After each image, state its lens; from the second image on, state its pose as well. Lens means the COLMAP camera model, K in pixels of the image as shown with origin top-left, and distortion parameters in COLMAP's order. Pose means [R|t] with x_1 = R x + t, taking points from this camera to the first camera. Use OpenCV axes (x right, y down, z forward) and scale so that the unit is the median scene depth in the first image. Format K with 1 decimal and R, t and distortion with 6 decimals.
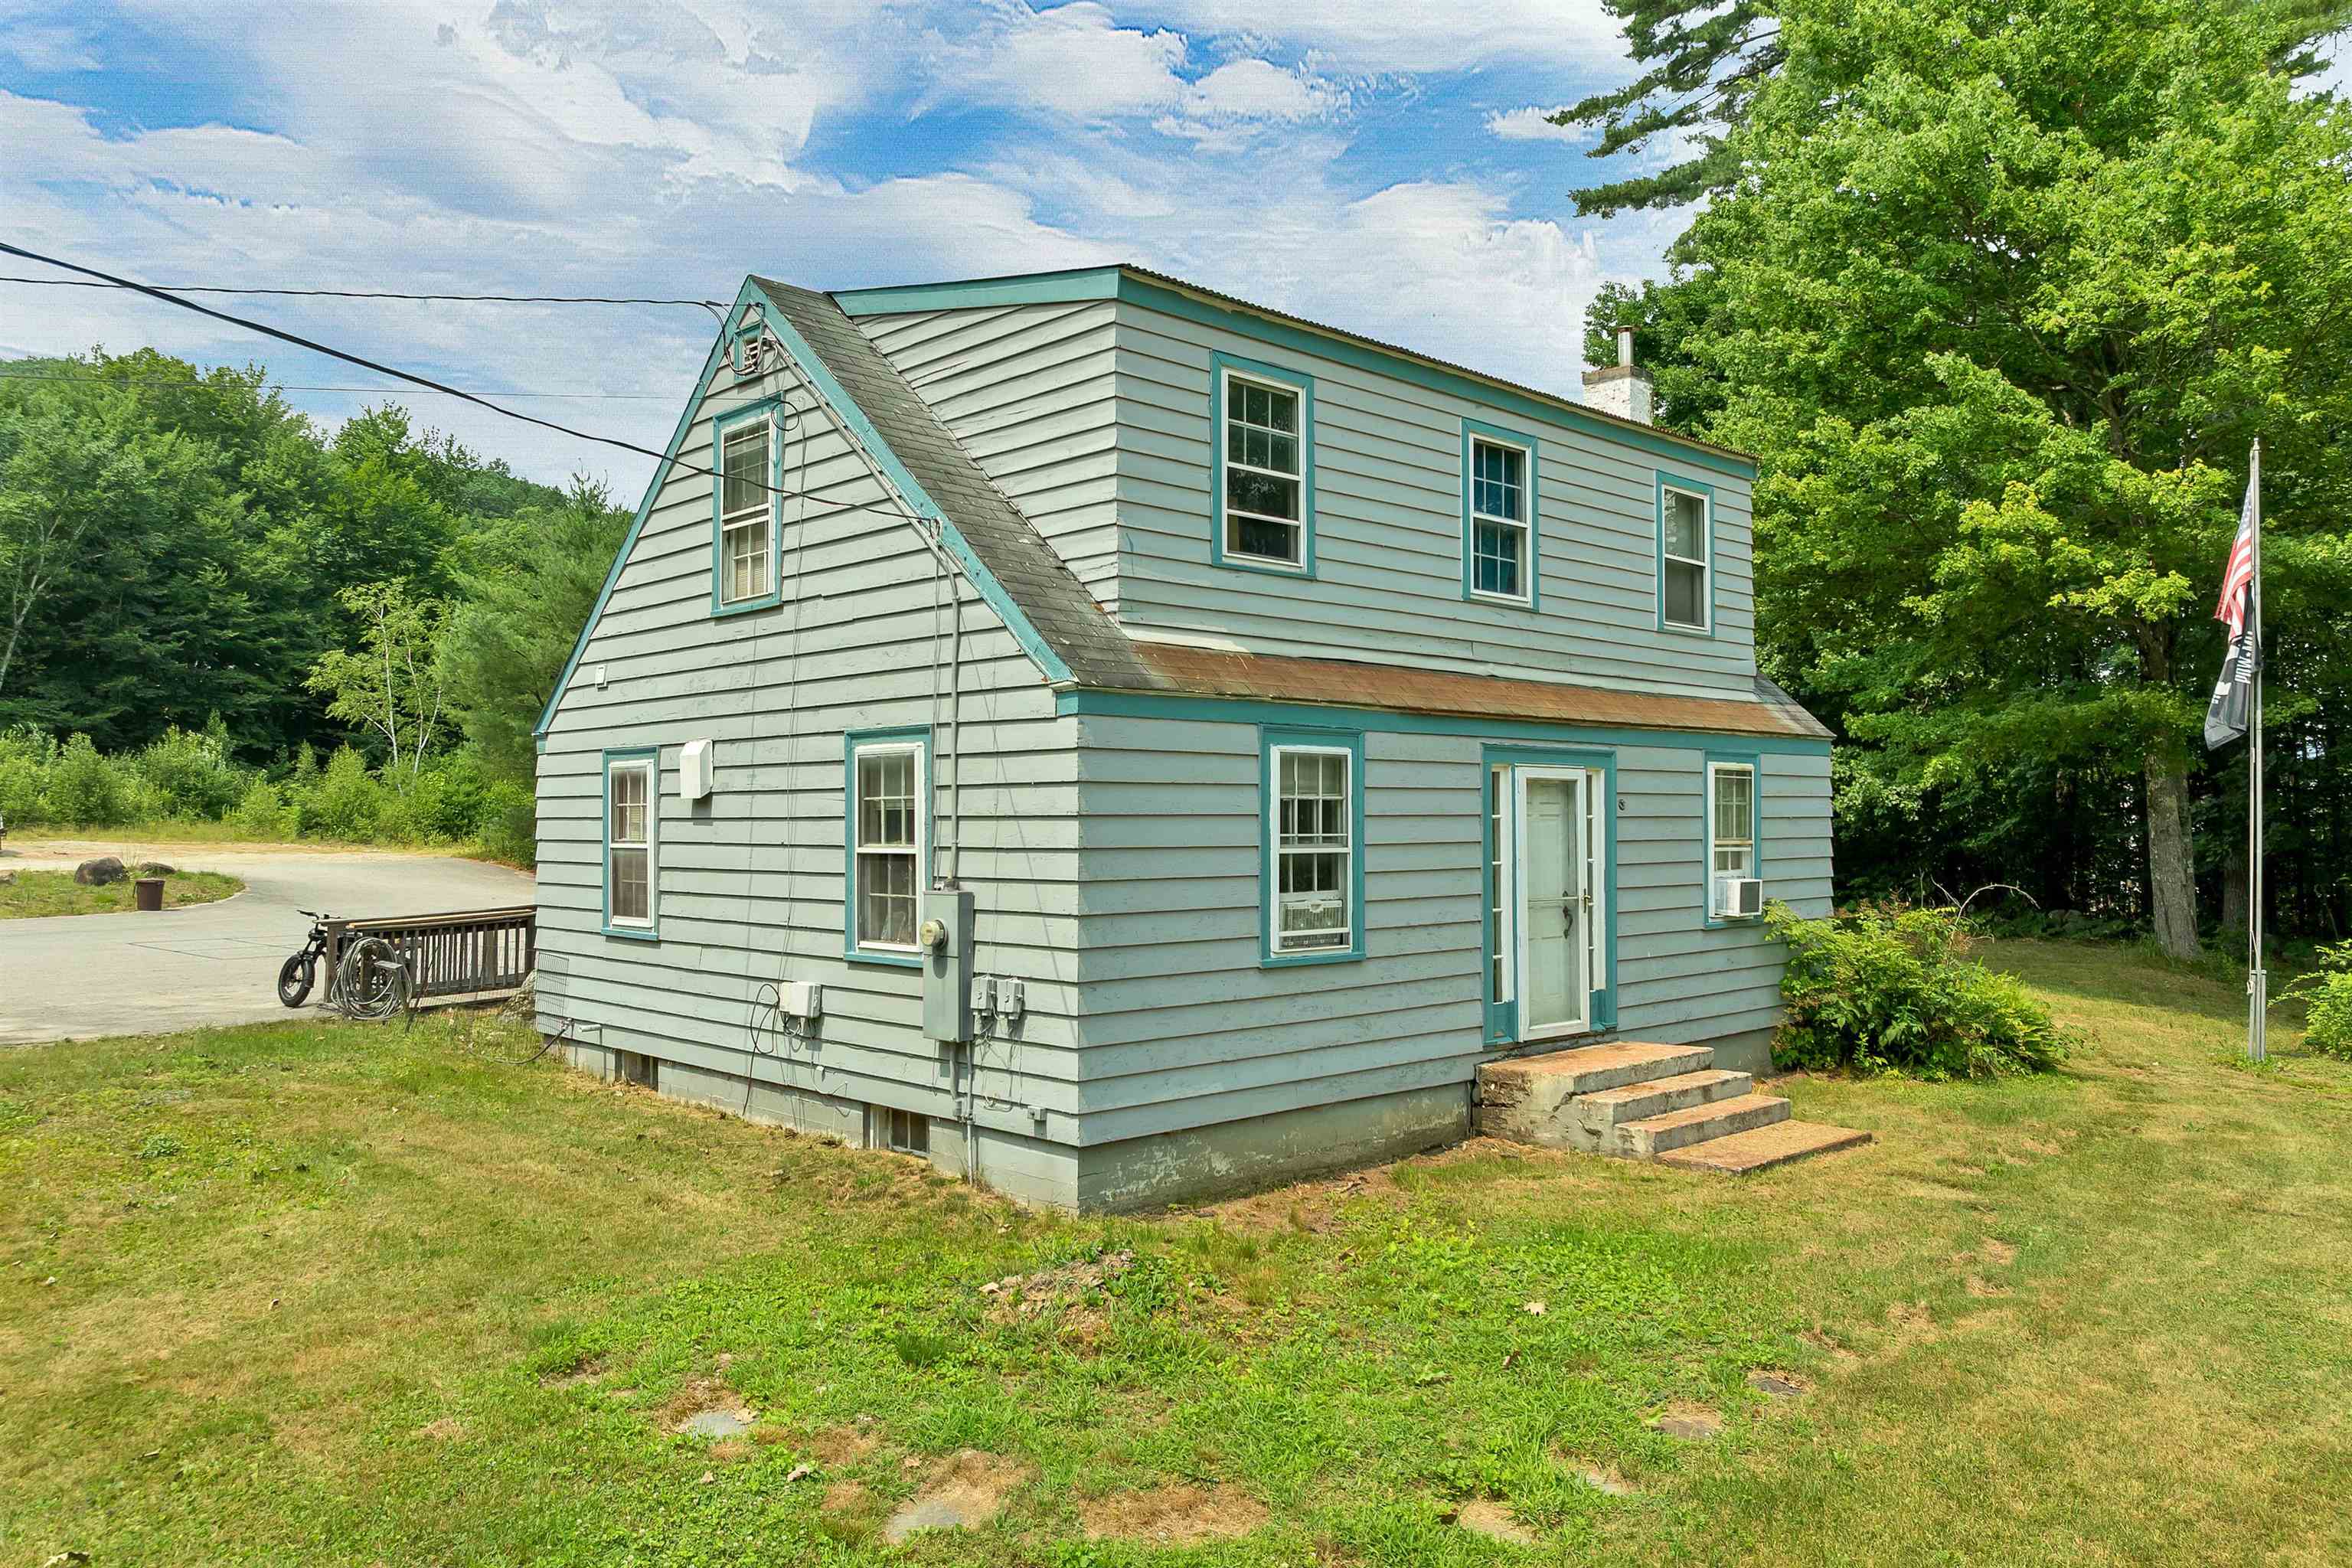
lens RADIAL K [[1708.8, 0, 1186.6], [0, 1708.8, 776.9], [0, 0, 1]] dist [-0.024763, -0.002820]
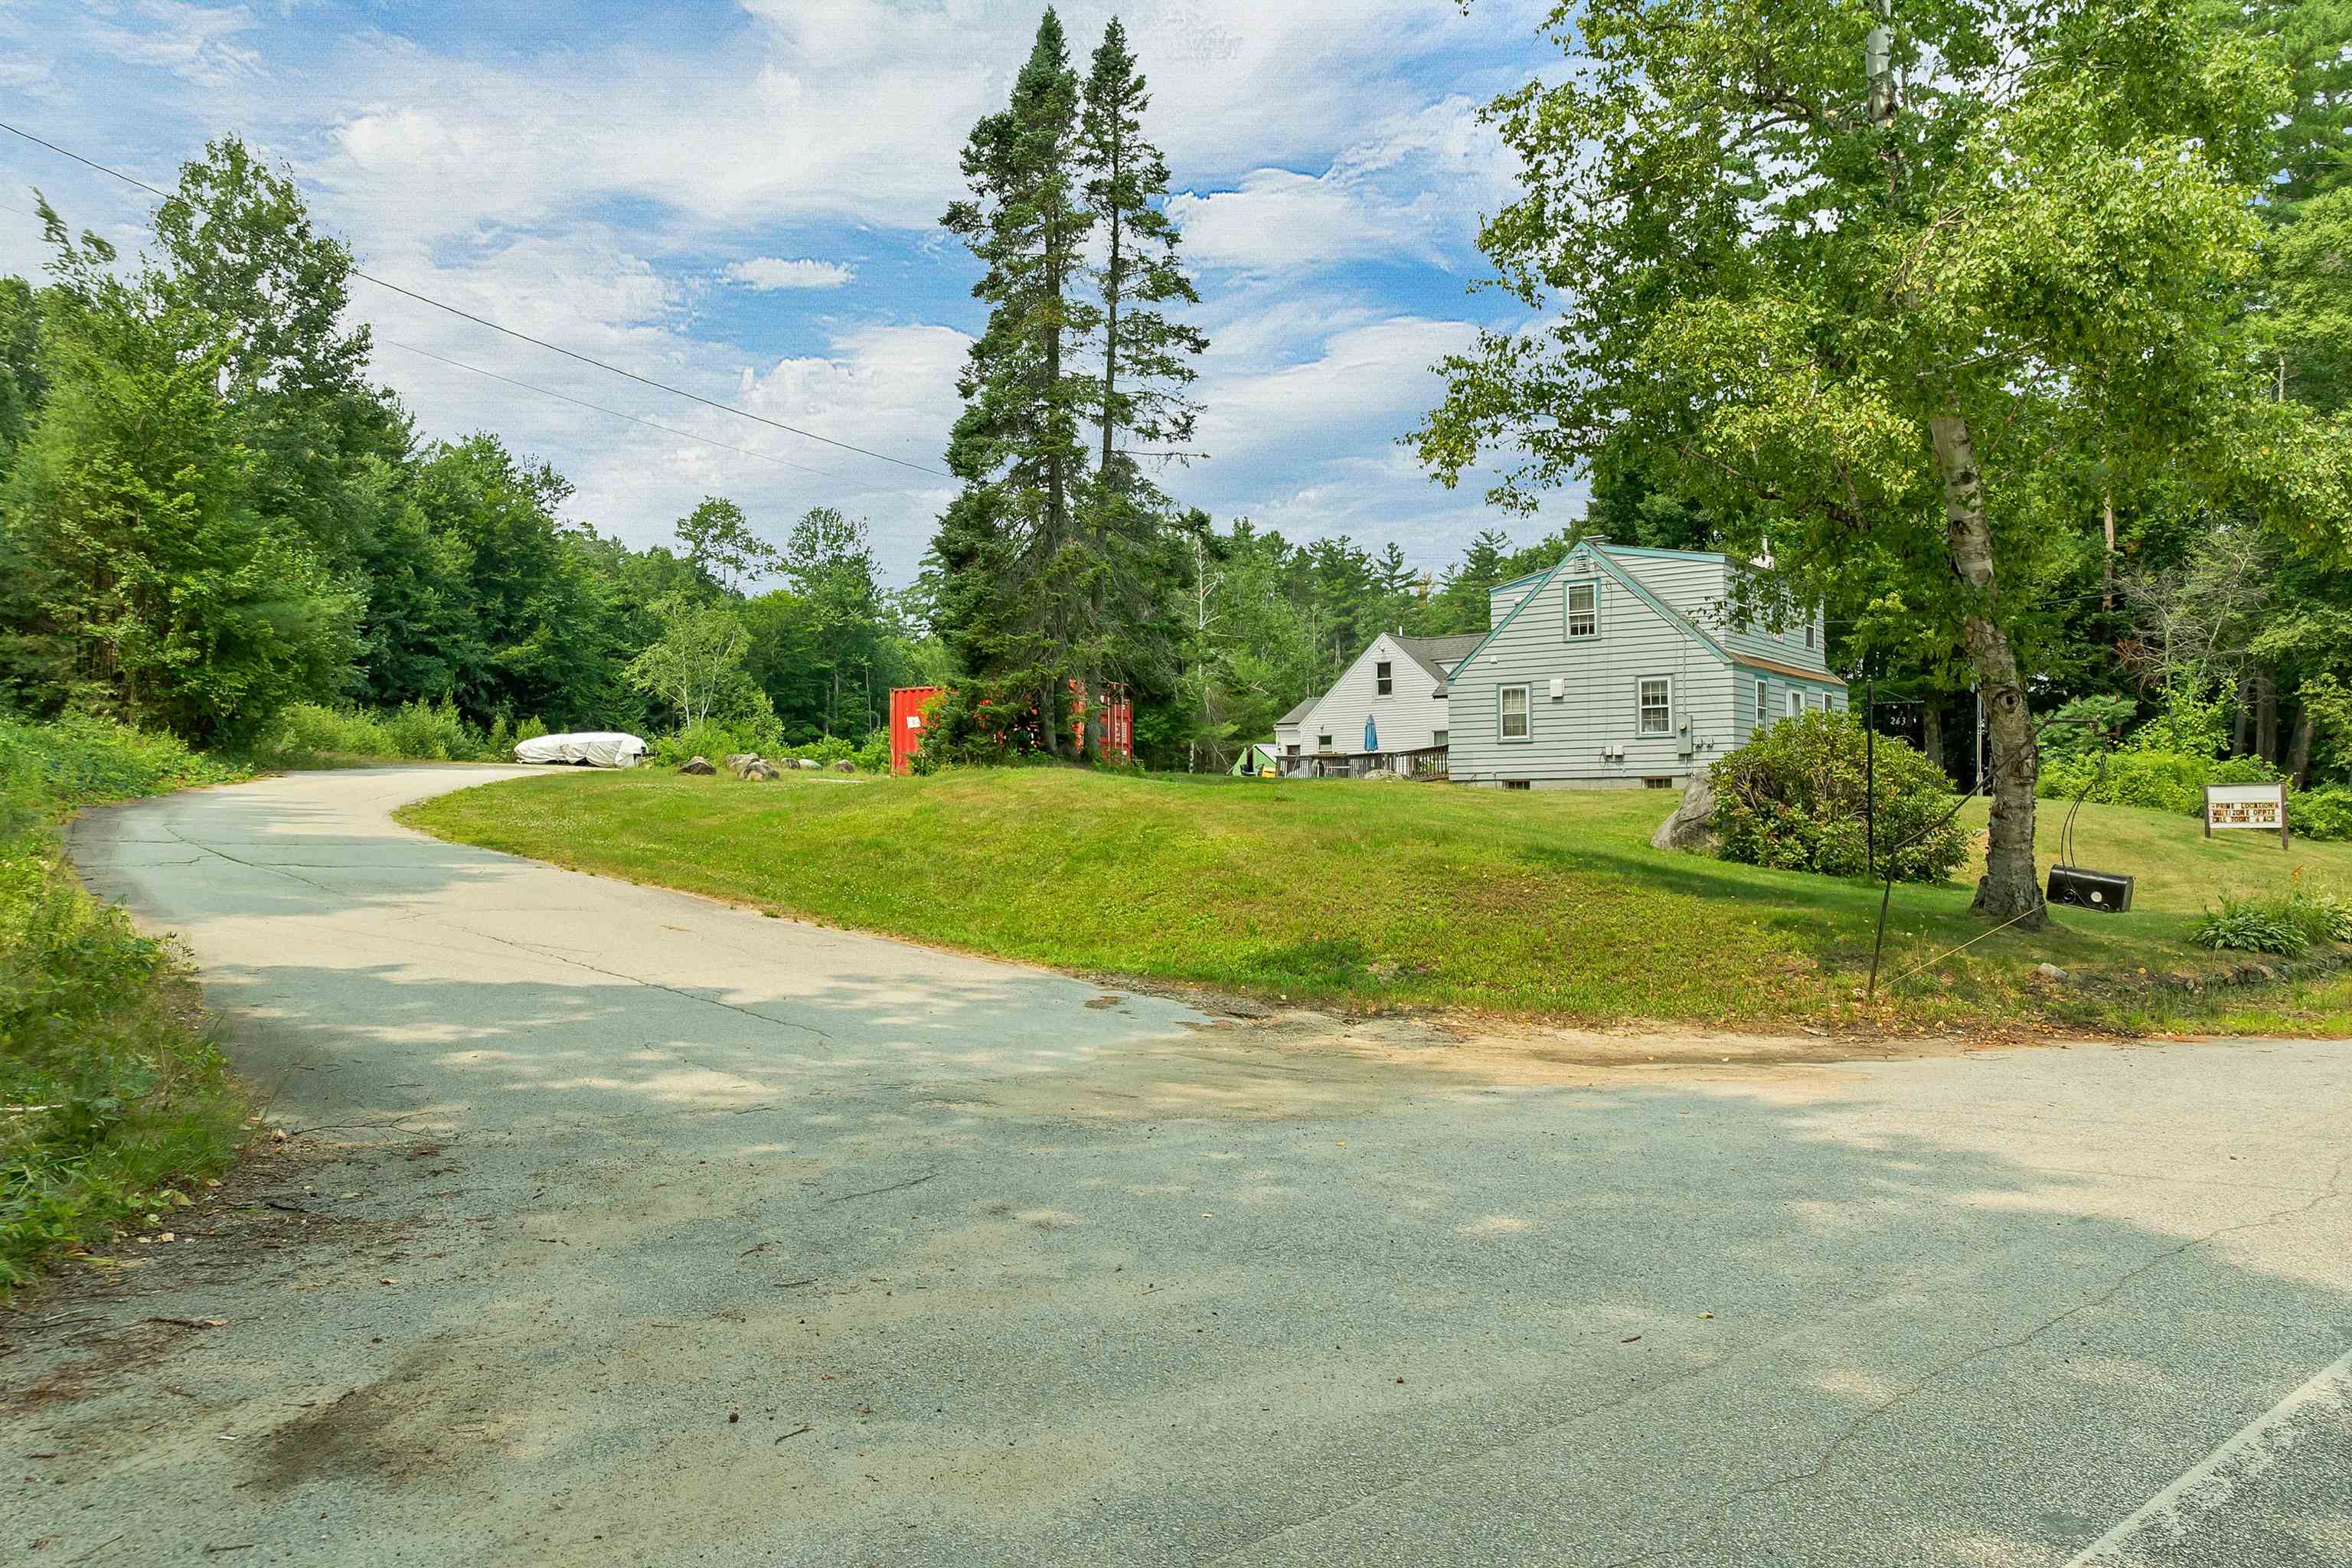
lens RADIAL K [[1708.8, 0, 1186.6], [0, 1708.8, 776.9], [0, 0, 1]] dist [-0.024763, -0.002820]
pose [[0.987031, 0.003326, 0.160493, -1.771286], [-0.003260, 0.999994, -0.000679, 0.201142], [-0.160494, 0.000147, 0.987037, -2.487030]]
